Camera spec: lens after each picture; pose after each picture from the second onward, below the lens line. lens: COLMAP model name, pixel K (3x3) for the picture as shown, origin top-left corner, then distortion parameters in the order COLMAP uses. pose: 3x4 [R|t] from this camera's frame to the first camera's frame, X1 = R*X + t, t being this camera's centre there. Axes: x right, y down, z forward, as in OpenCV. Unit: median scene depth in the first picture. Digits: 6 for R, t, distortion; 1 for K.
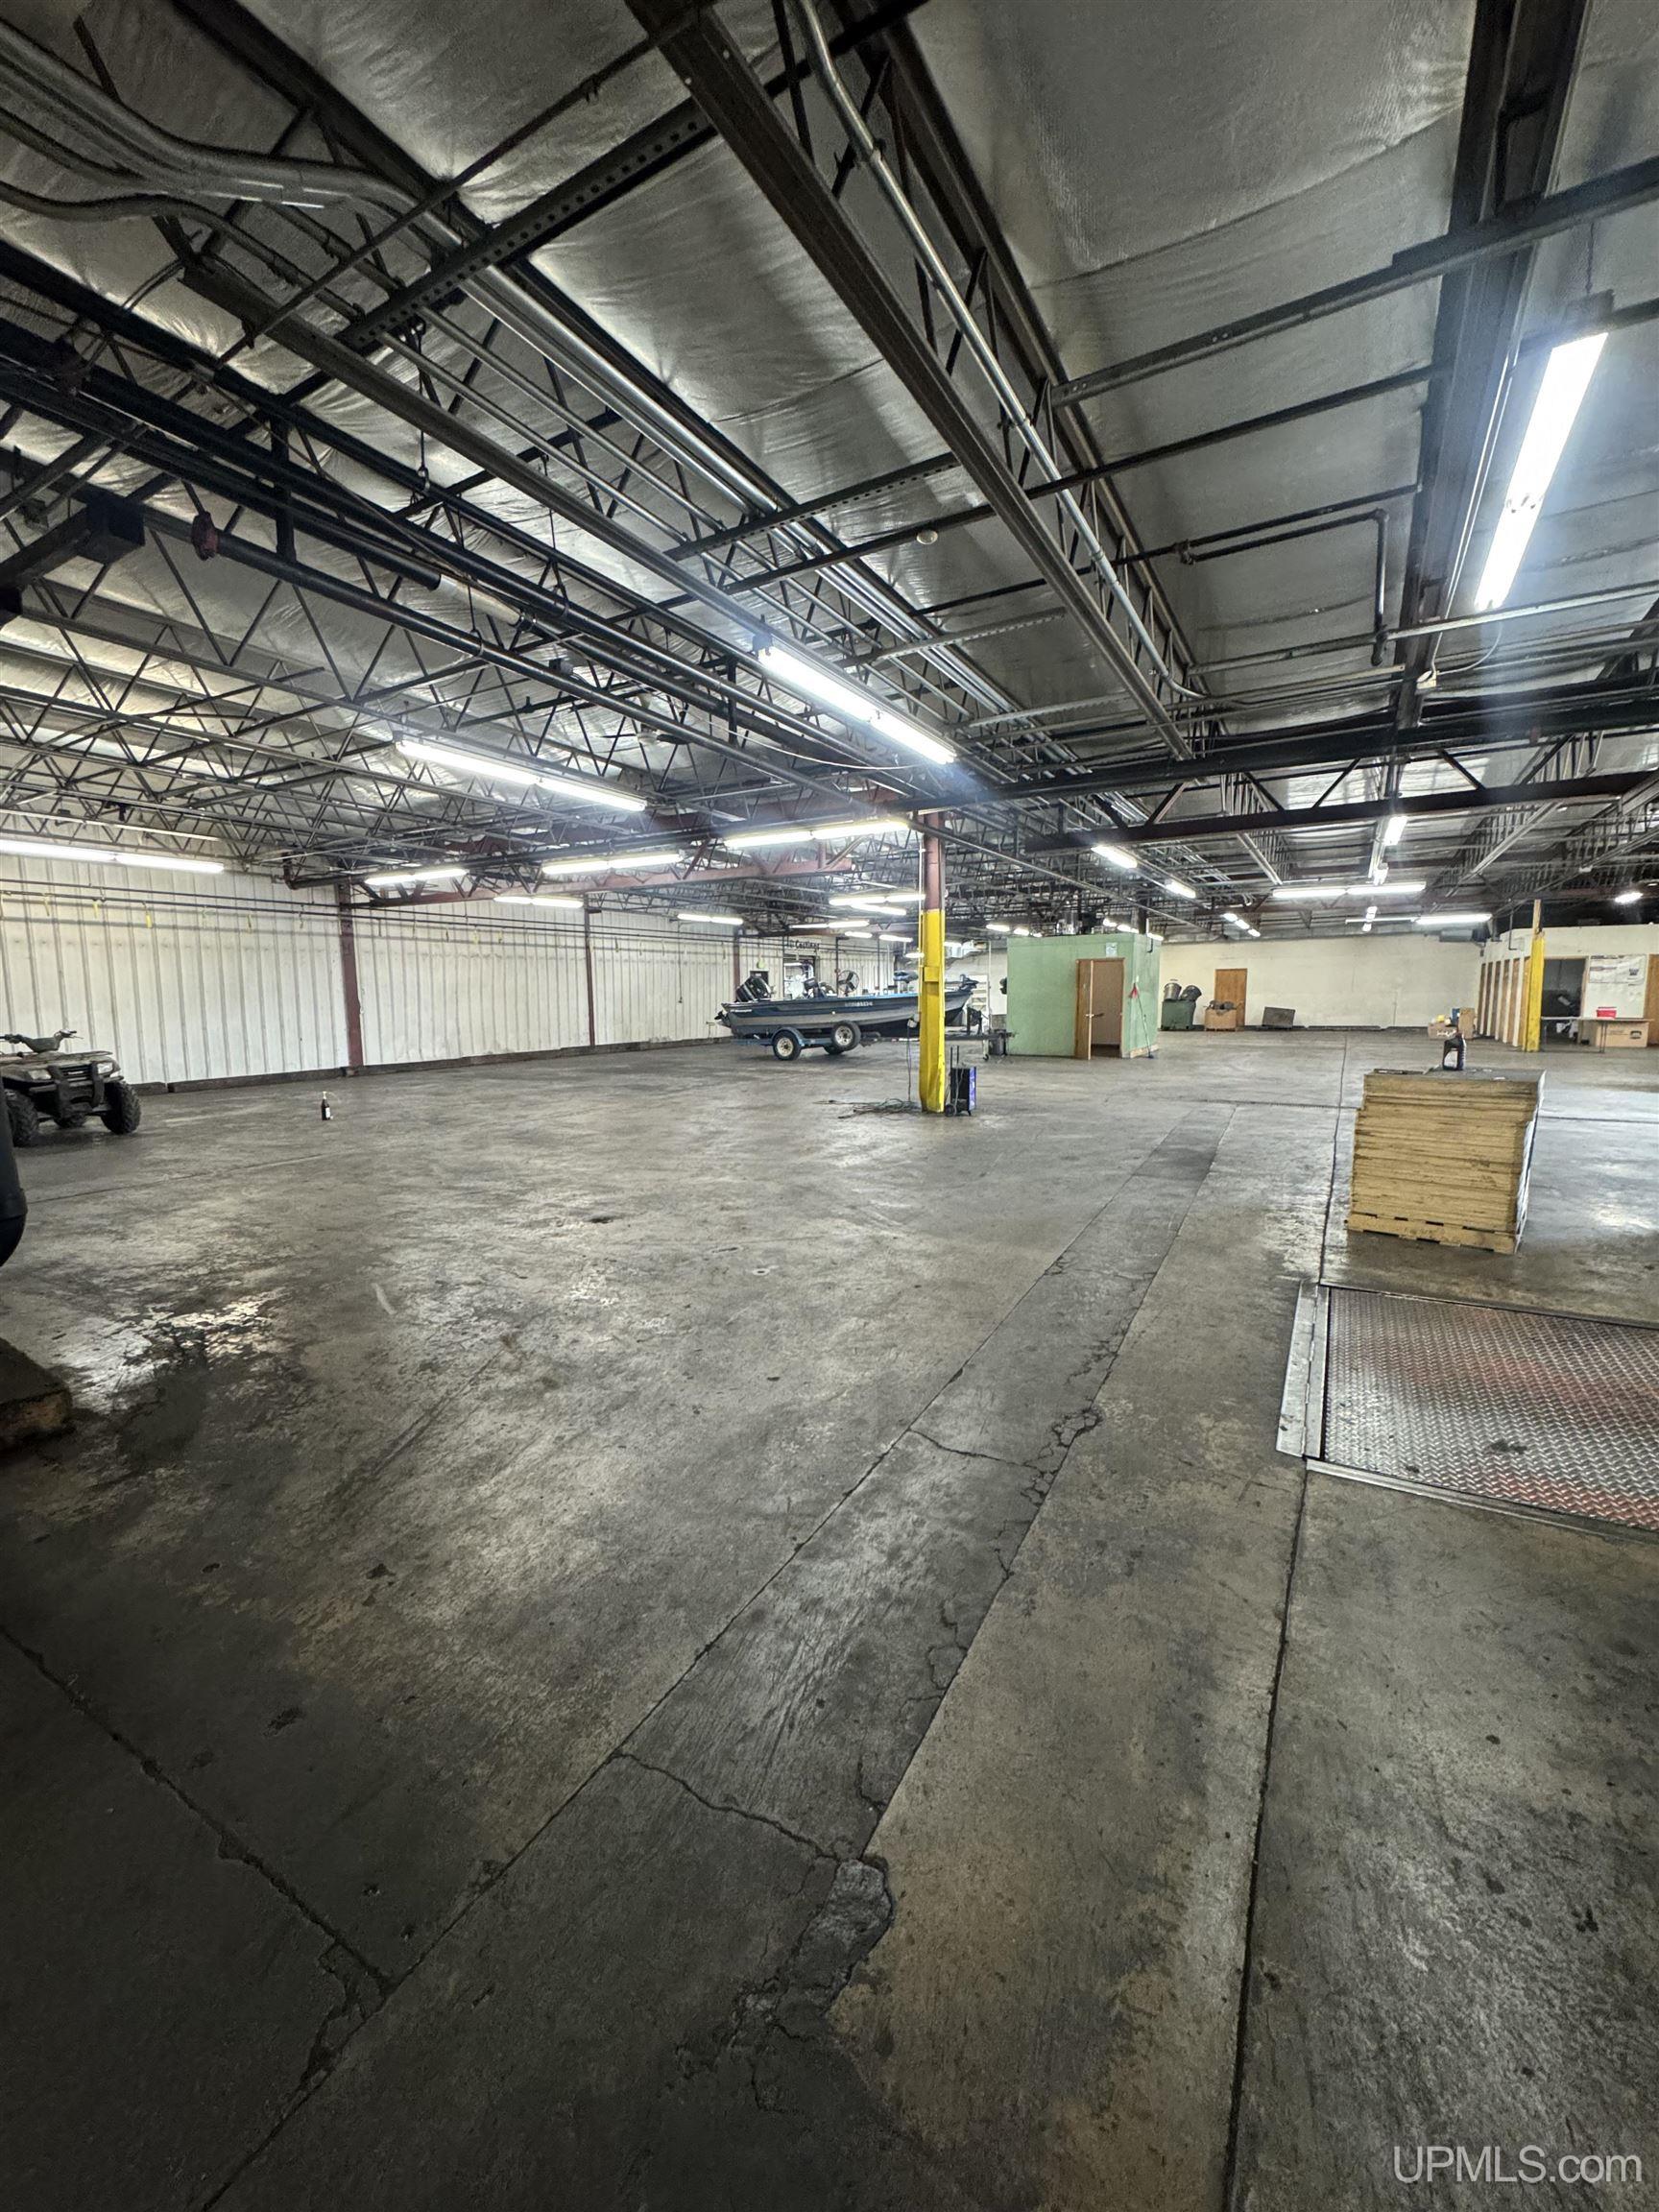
lens RADIAL K [[878.2, 0, 829.5], [0, 878.2, 1106.0], [0, 0, 1]] dist [0.001263, 0.000166]
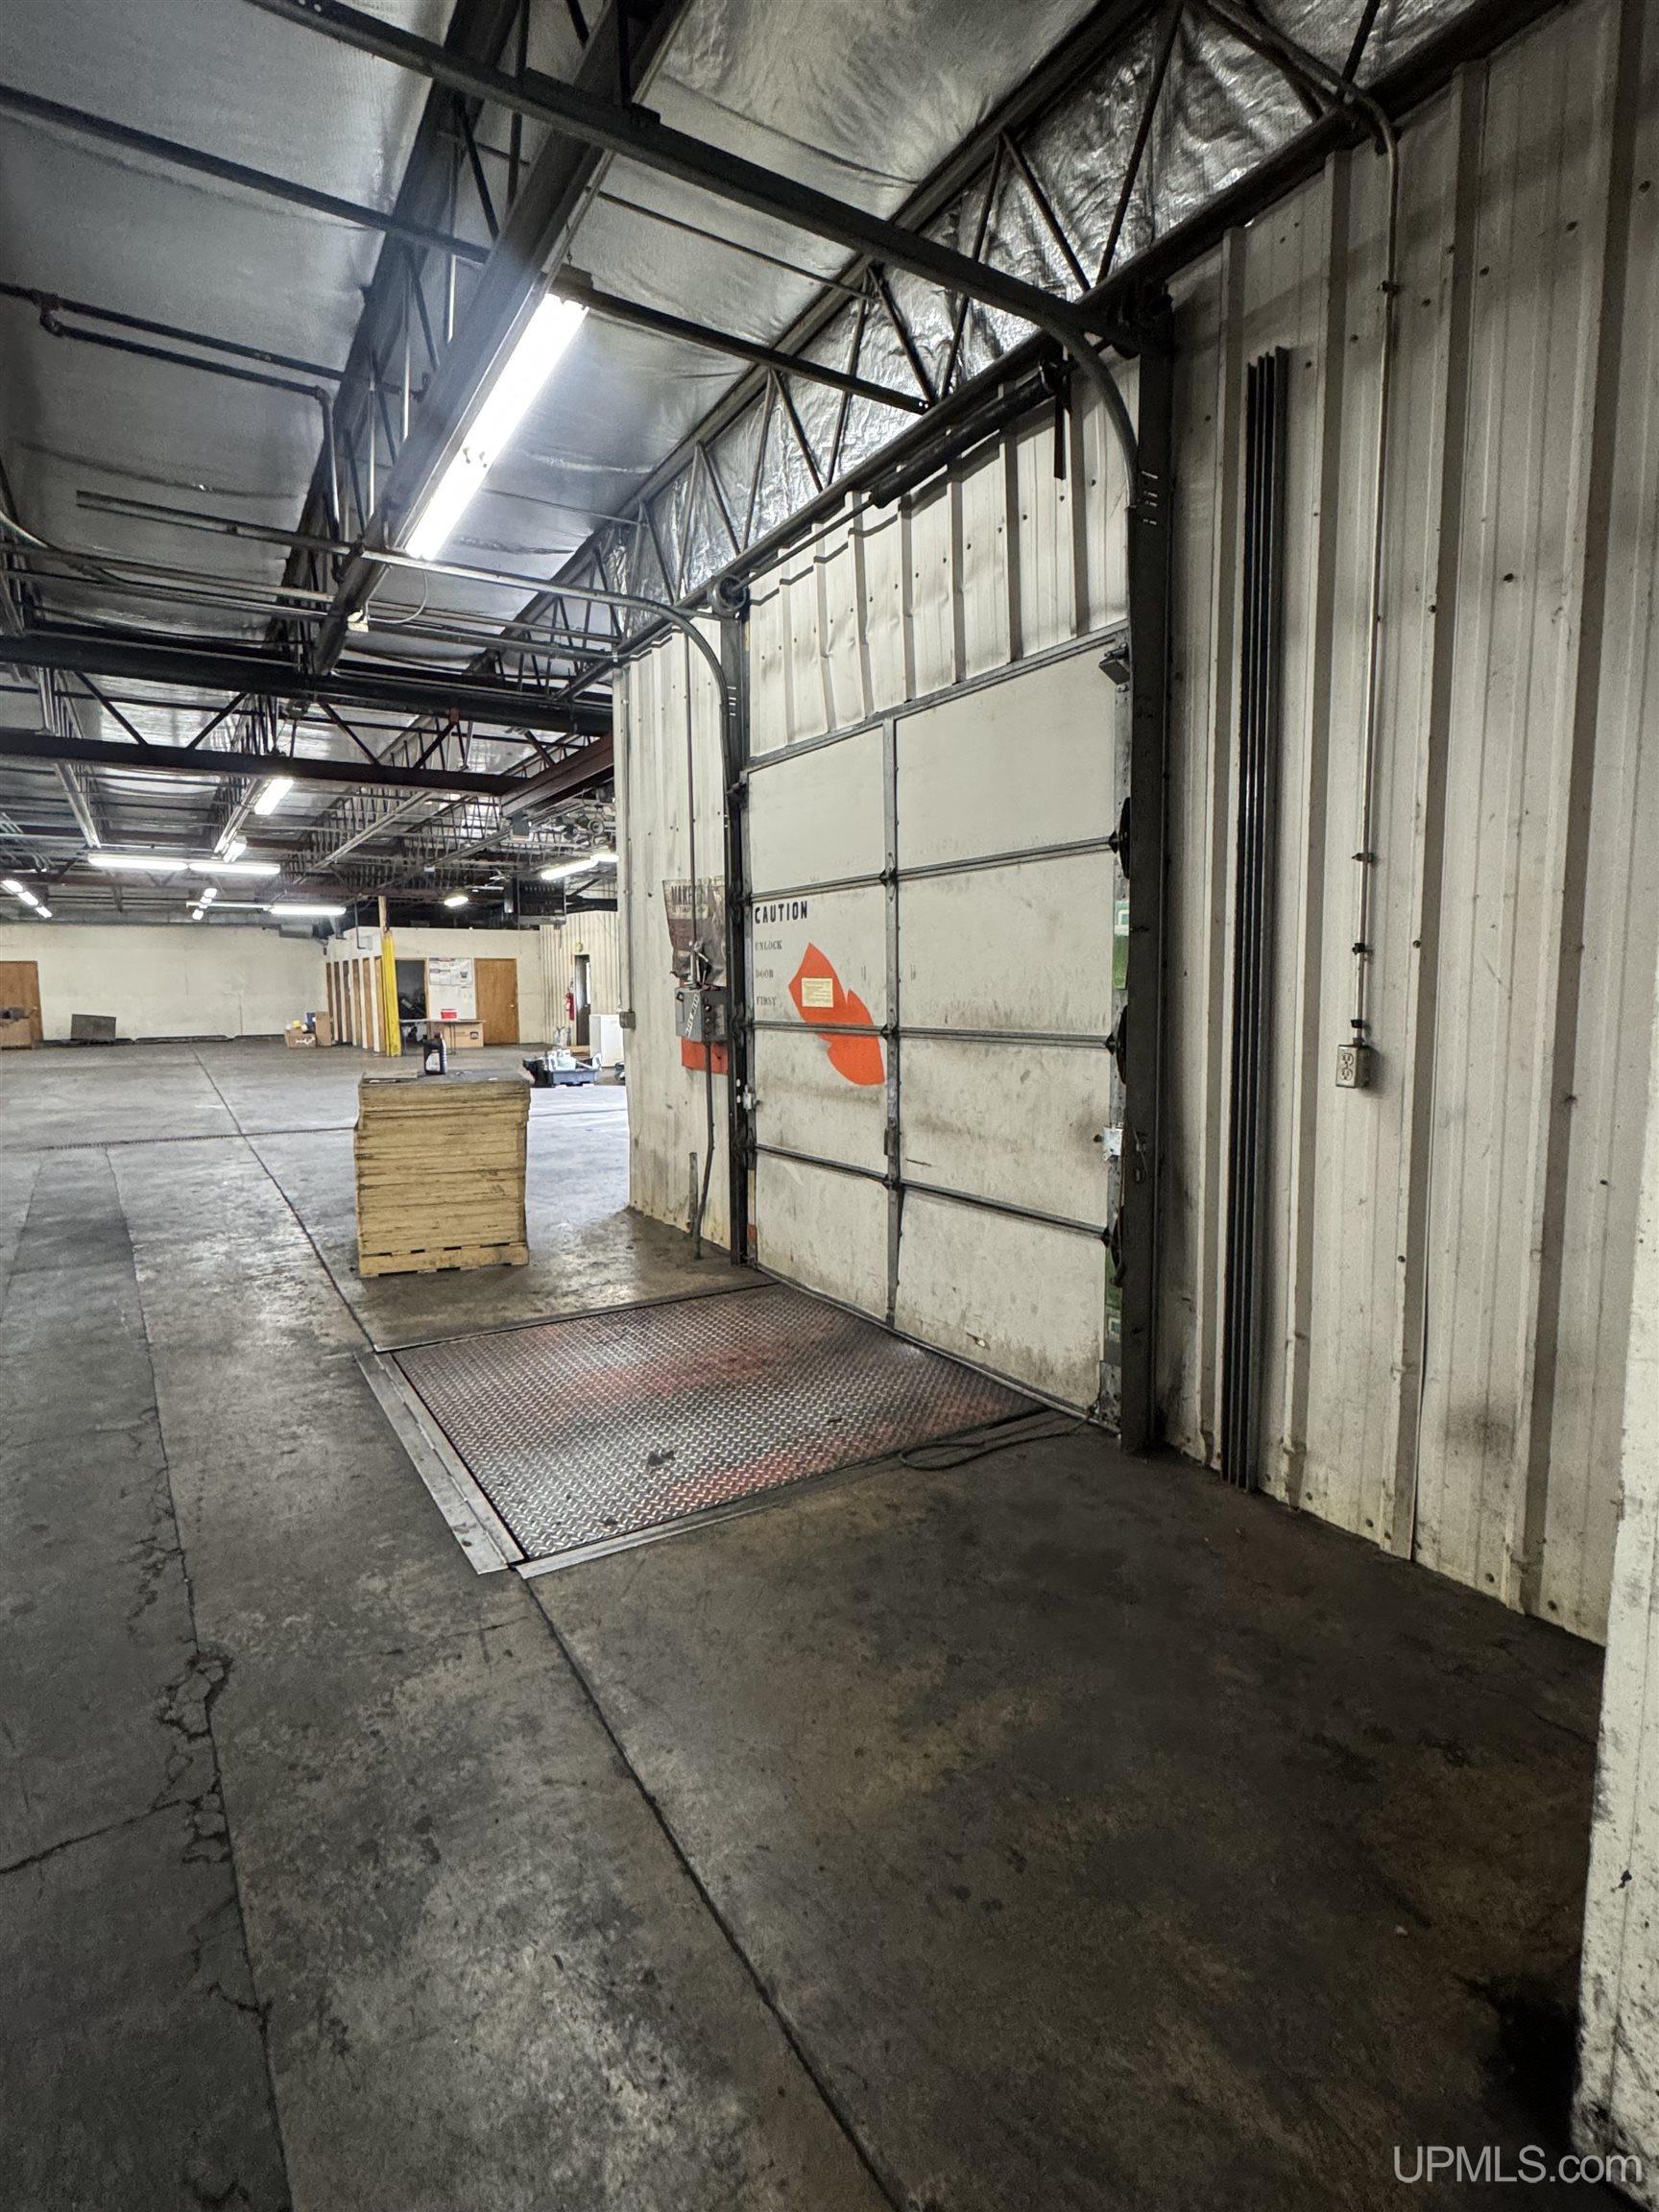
lens RADIAL K [[1088.9, 0, 829.5], [0, 1088.9, 1106.0], [0, 0, 1]] dist [-0.001703, 0.000966]
pose [[0.468262, -0.088050, 0.879191, -0.077068], [0.112588, 0.992858, 0.039469, -0.008017], [-0.876387, 0.080505, 0.474831, 0.135929]]
